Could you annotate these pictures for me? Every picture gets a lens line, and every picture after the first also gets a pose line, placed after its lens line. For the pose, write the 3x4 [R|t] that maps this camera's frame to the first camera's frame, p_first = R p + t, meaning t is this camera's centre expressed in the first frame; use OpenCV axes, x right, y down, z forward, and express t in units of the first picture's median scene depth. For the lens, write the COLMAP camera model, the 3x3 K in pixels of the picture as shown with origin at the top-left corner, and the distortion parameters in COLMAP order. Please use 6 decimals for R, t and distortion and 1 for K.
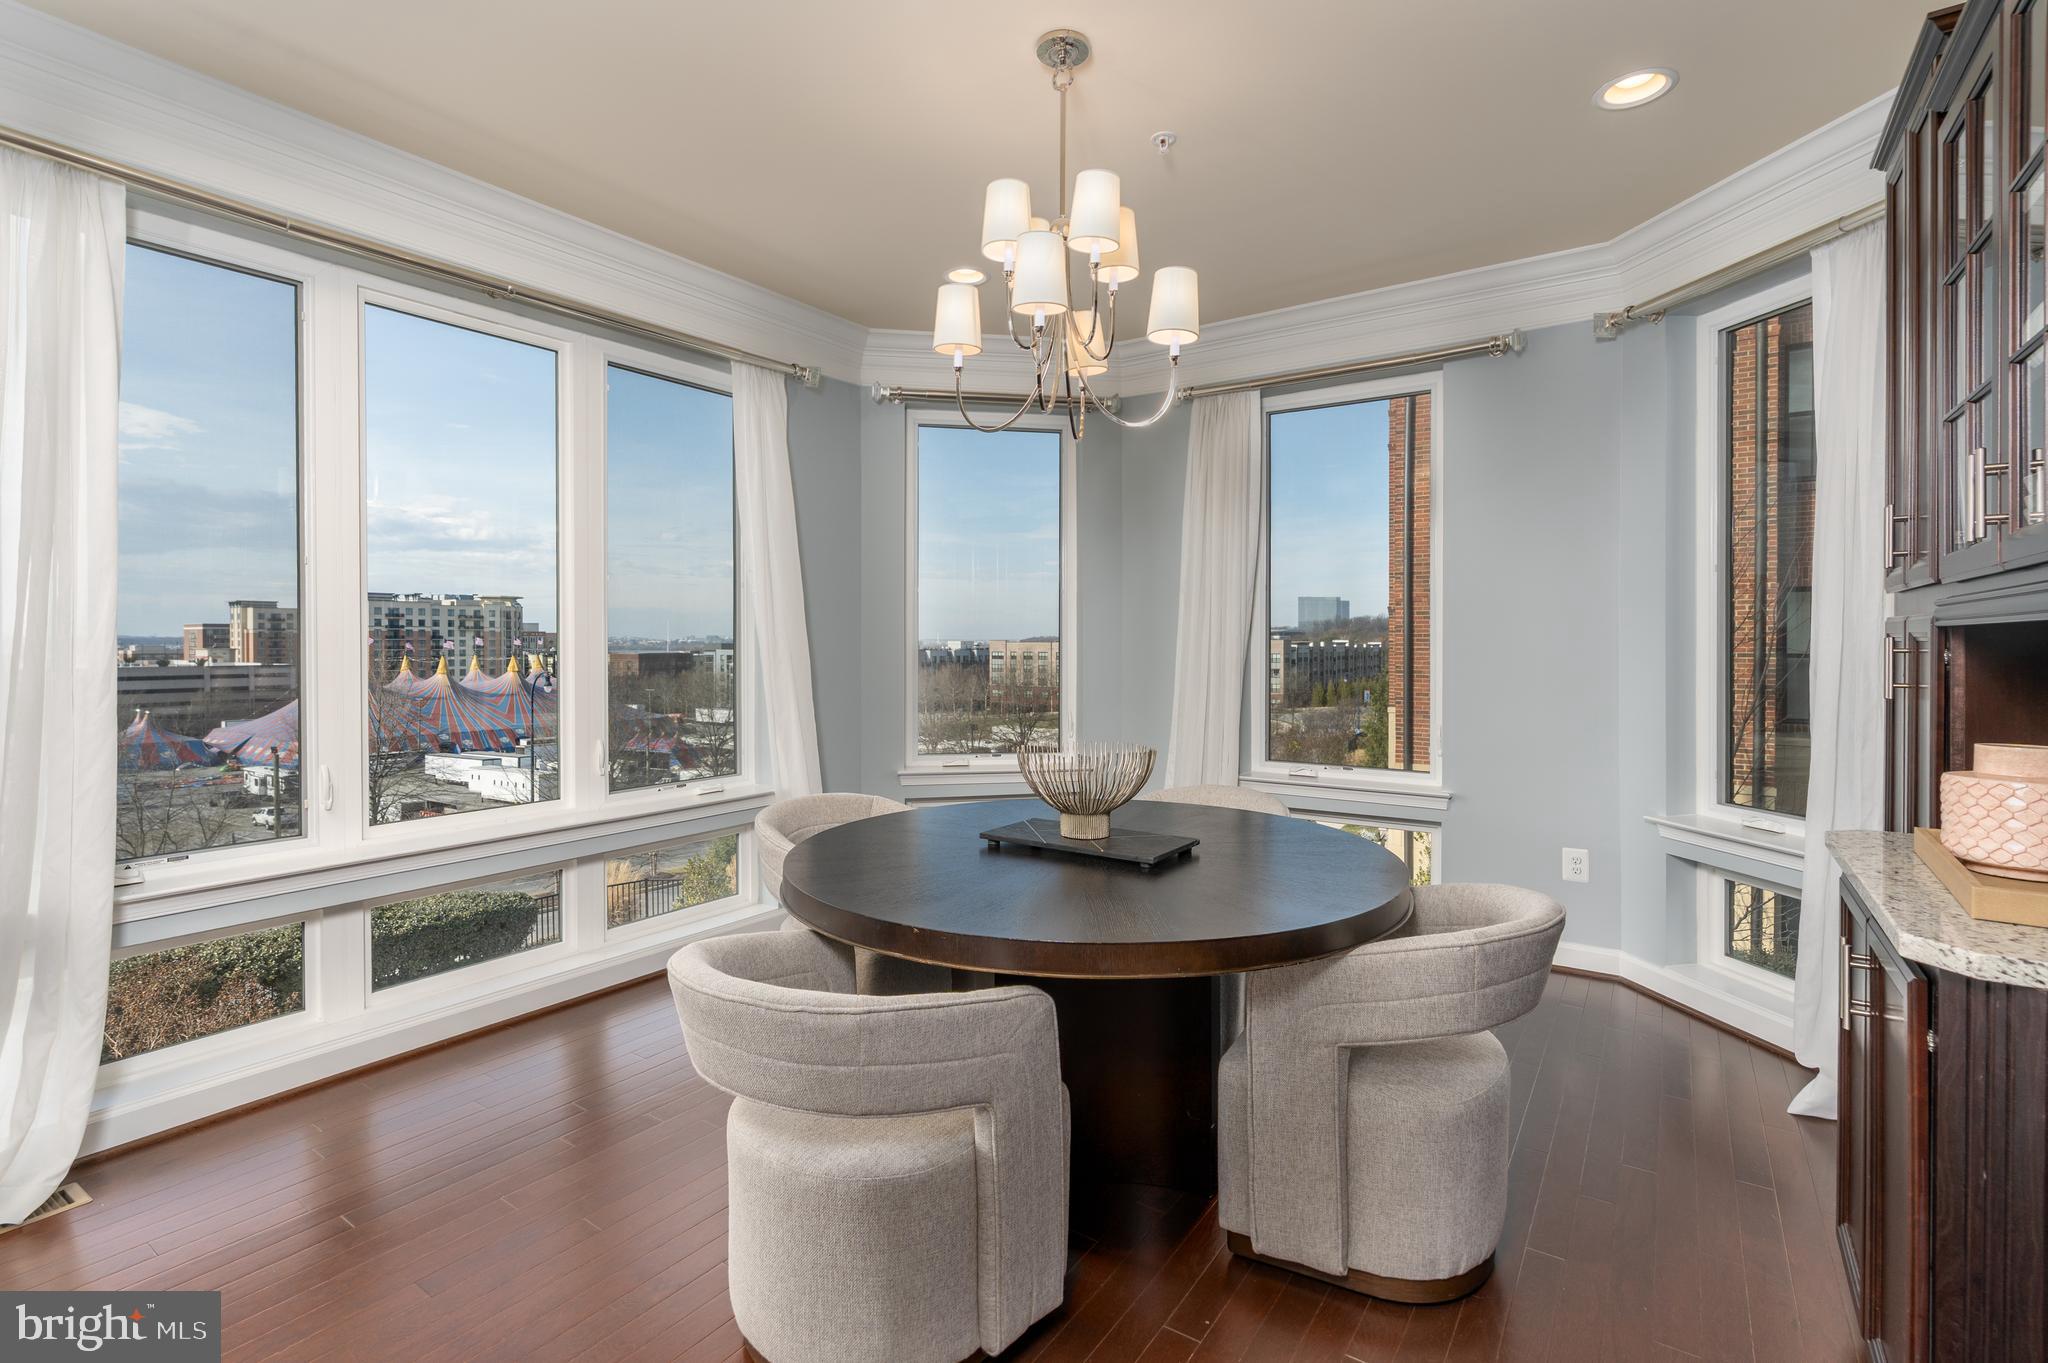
lens RADIAL K [[954.3, 0, 1027.6], [0, 954.3, 637.8], [0, 0, 1]] dist [-0.000700, -0.000089]
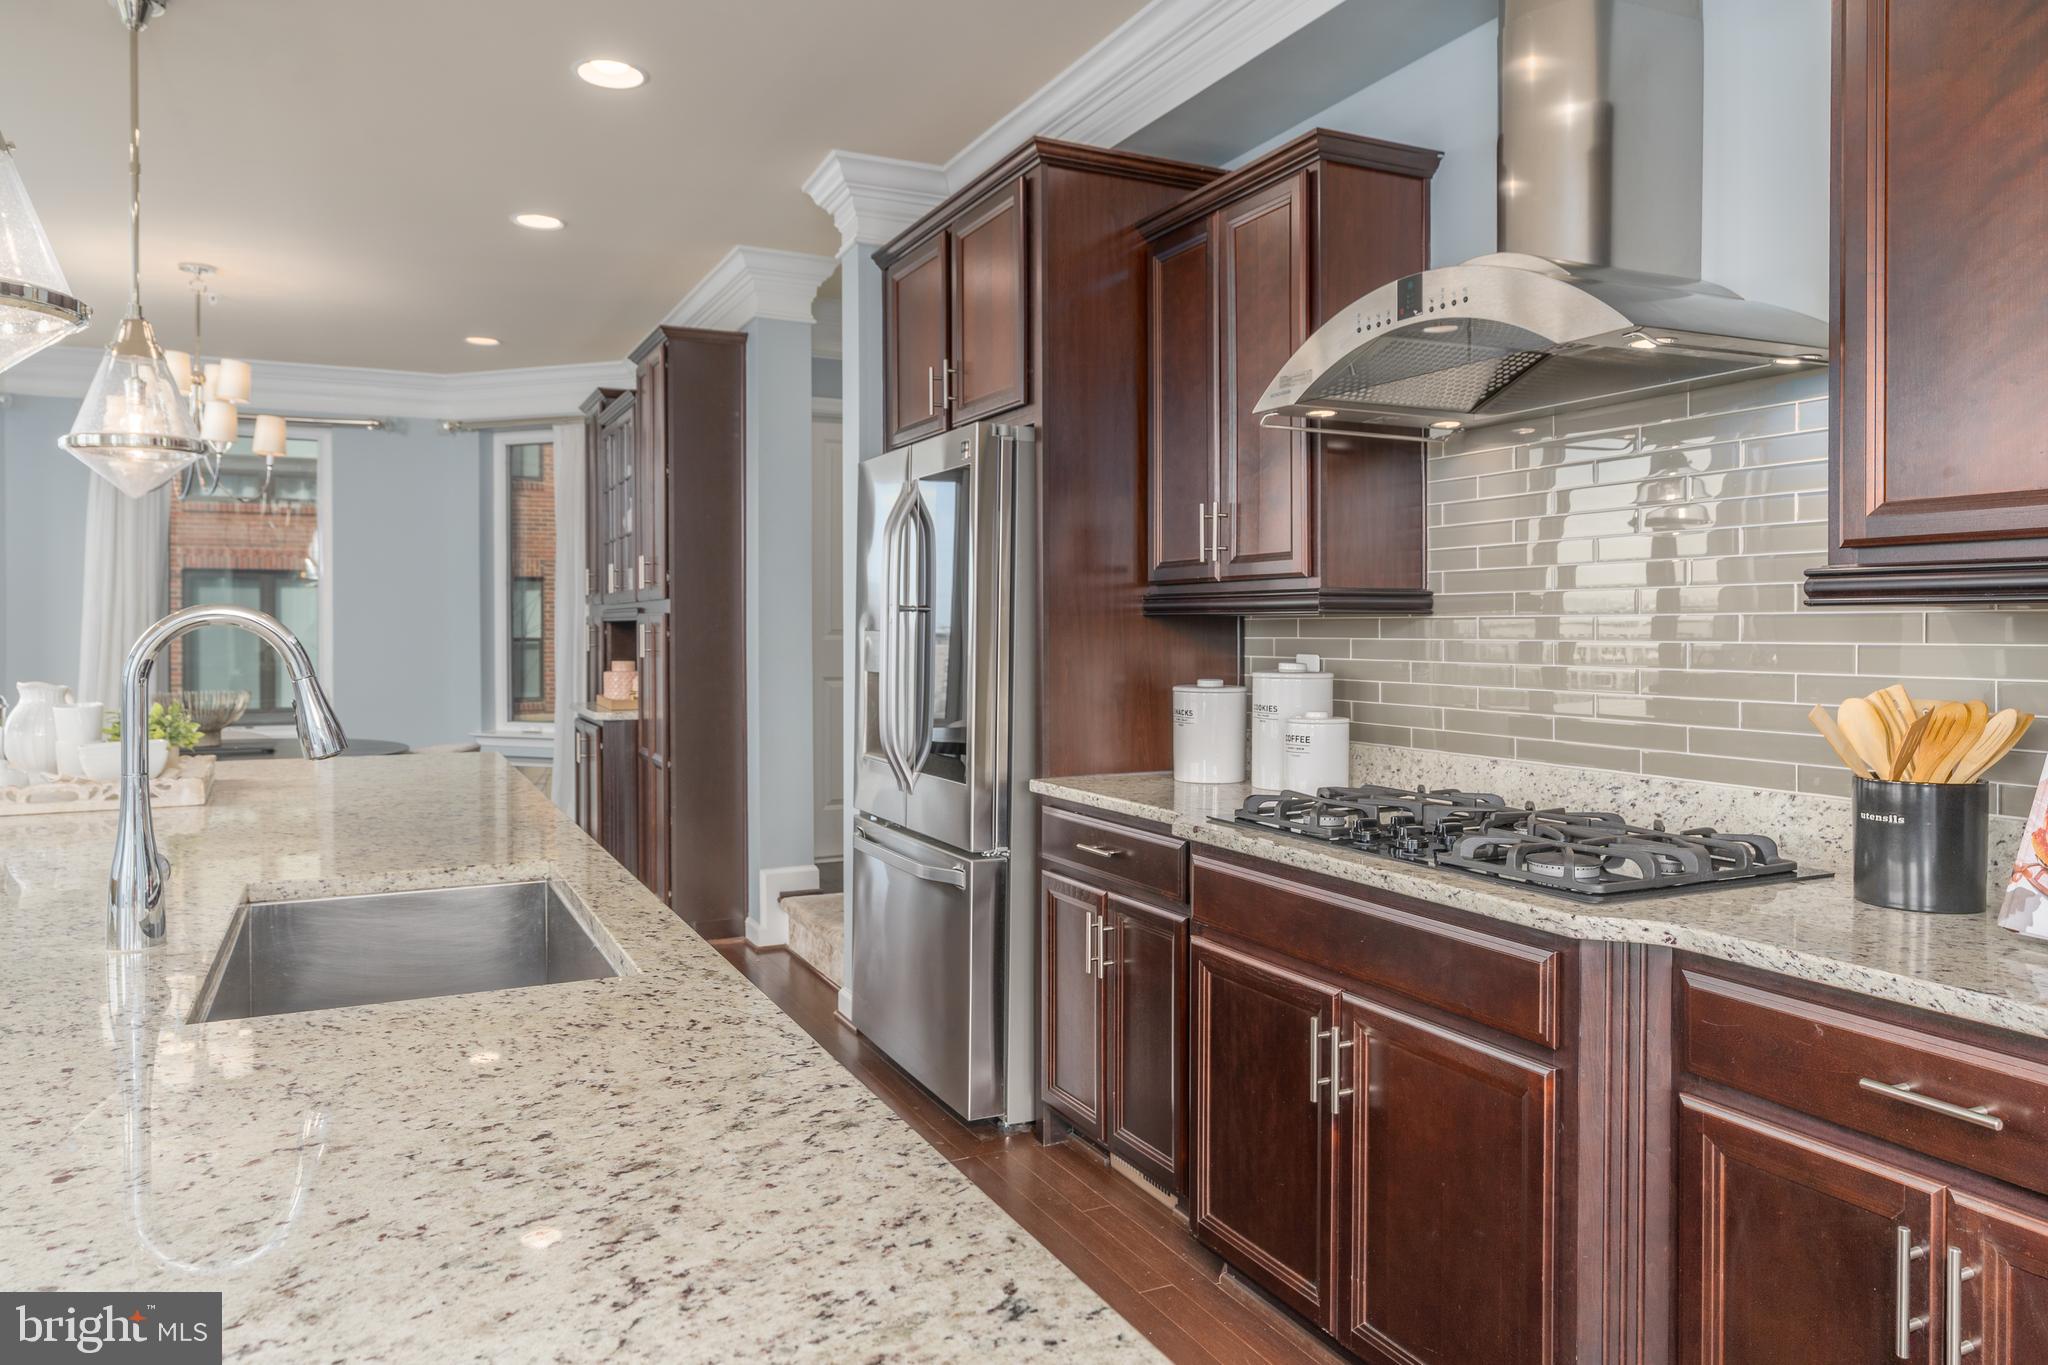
lens RADIAL K [[1351.3, 0, 1008.6], [0, 1351.3, 641.2], [0, 0, 1]] dist [0.010730, 0.000974]
pose [[0.498878, -0.012008, 0.866589, -1.091362], [0.000776, 0.999910, 0.013409, -0.008532], [-0.866672, -0.006017, 0.498842, -1.159294]]
